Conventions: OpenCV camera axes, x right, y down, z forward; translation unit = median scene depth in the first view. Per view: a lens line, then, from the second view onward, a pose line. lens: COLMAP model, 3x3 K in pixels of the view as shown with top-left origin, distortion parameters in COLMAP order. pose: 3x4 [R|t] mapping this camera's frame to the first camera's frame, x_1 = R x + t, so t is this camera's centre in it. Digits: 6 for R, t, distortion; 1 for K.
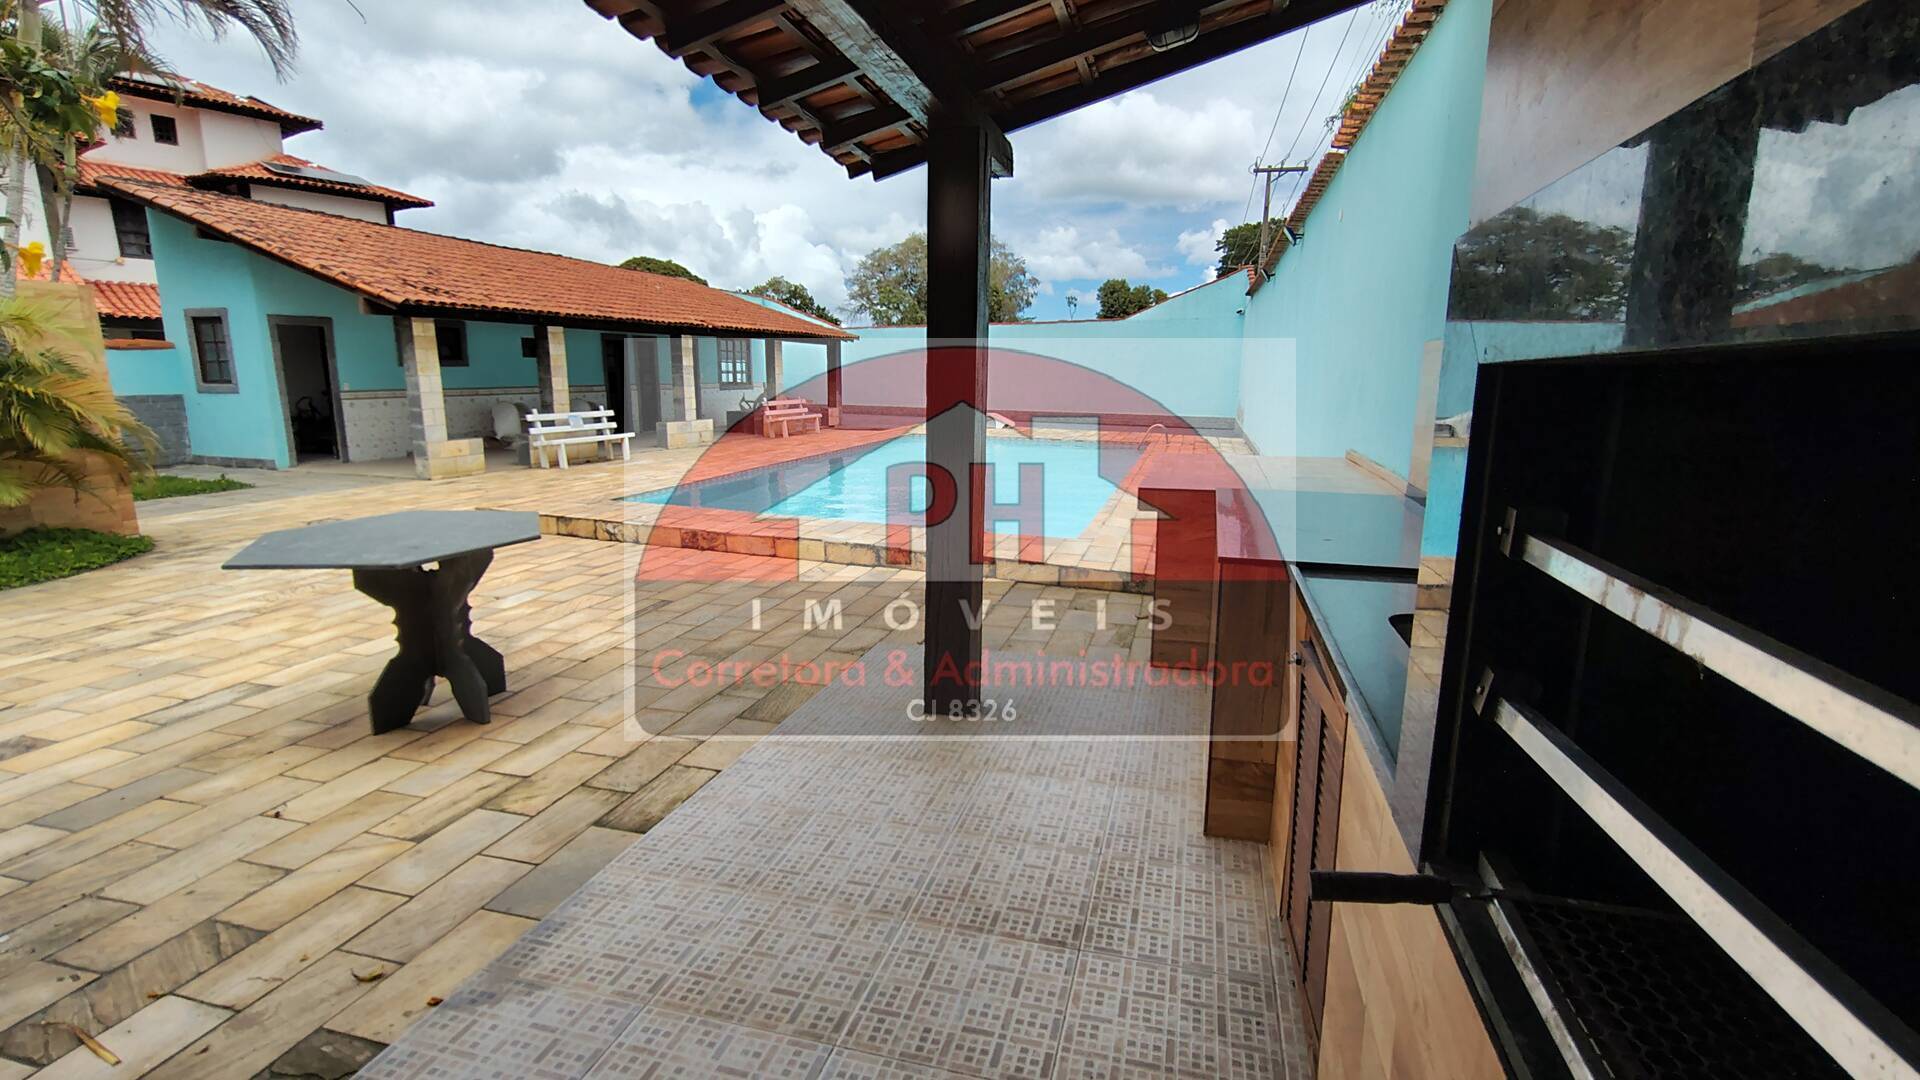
lens RADIAL K [[873.4, 0, 965.9], [0, 873.4, 545.6], [0, 0, 1]] dist [-0.008511, 0.001021]
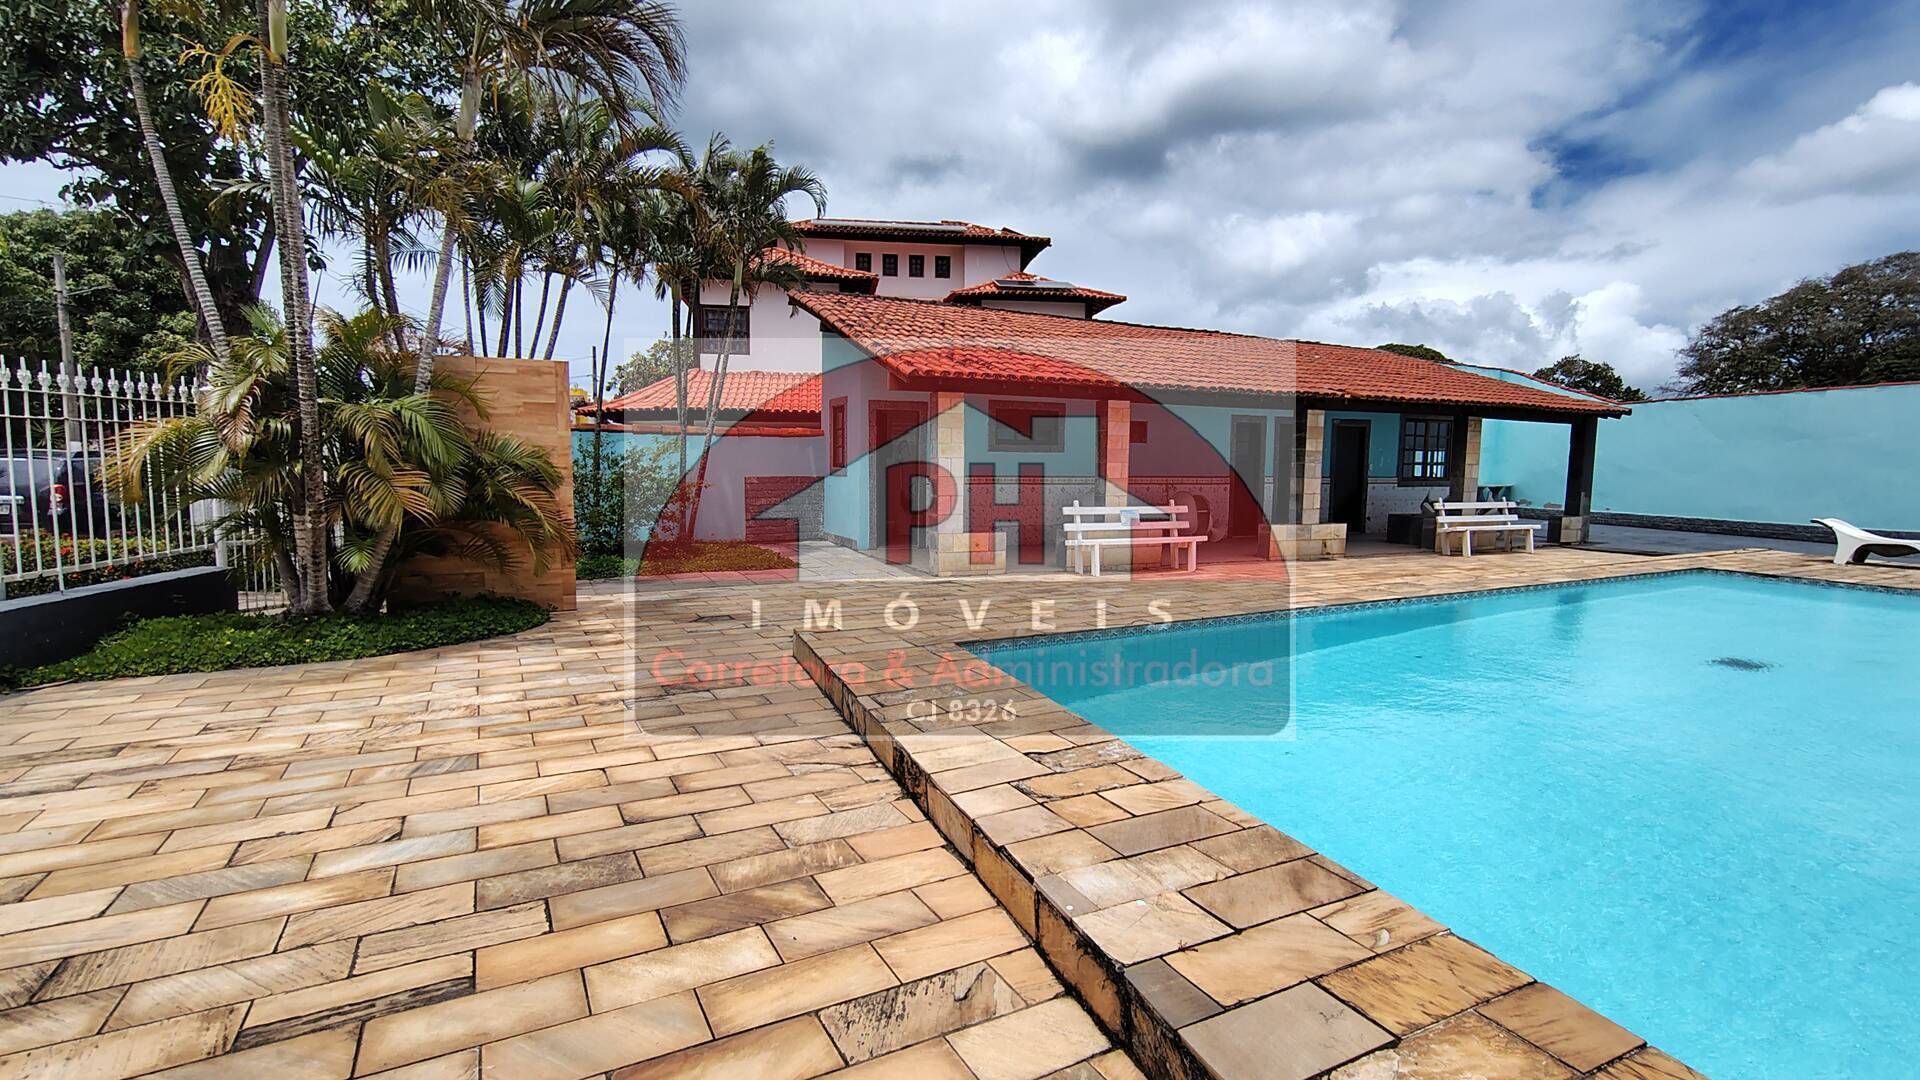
lens RADIAL K [[873.4, 0, 965.9], [0, 873.4, 545.6], [0, 0, 1]] dist [-0.008511, 0.001021]
pose [[0.680515, 0.068479, -0.729527, 0.029727], [-0.148629, 0.987826, -0.045919, -0.056078], [0.717501, 0.139677, 0.682409, 0.336987]]
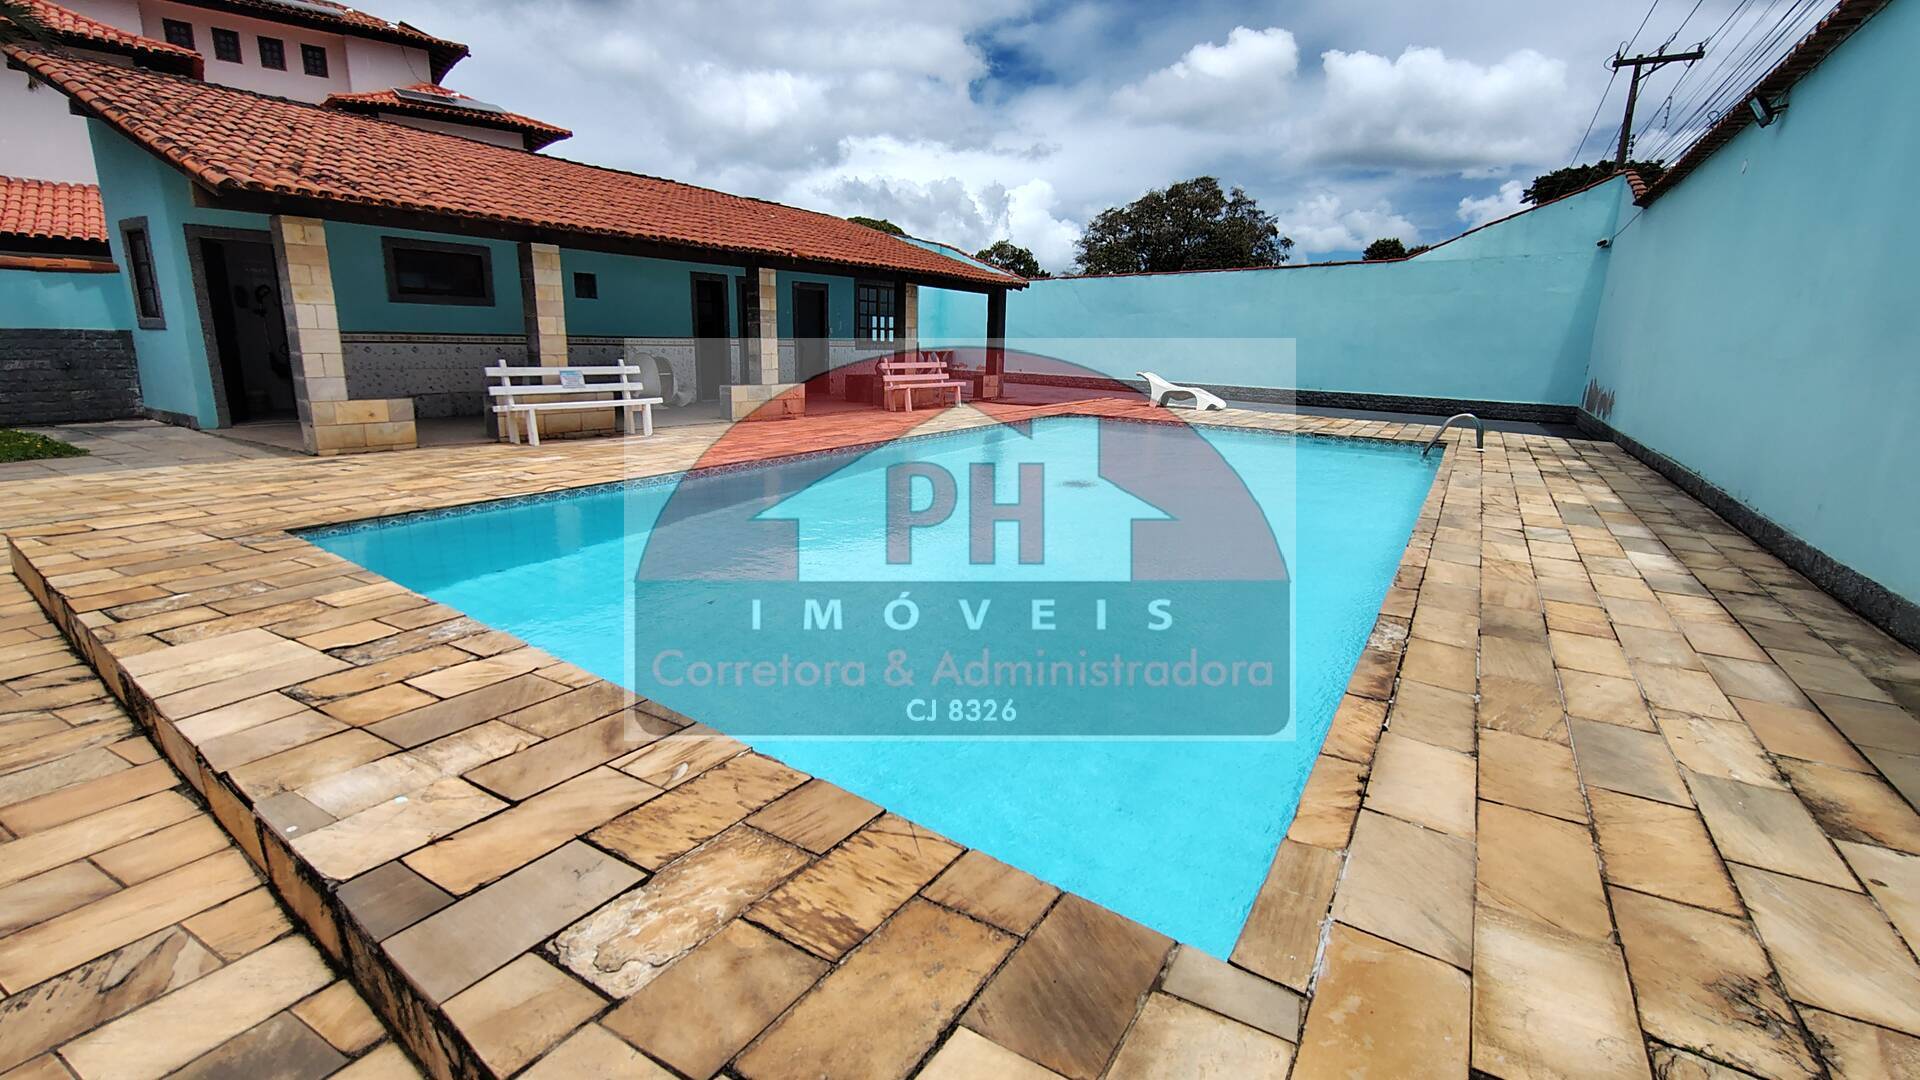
lens RADIAL K [[868.4, 0, 959.8], [0, 868.4, 544.7], [0, 0, 1]] dist [-0.011859, 0.004795]
pose [[0.963298, 0.077298, -0.257065, 0.051193], [-0.069656, 0.996819, 0.038717, -0.053666], [0.259240, -0.019390, 0.965618, 0.370943]]
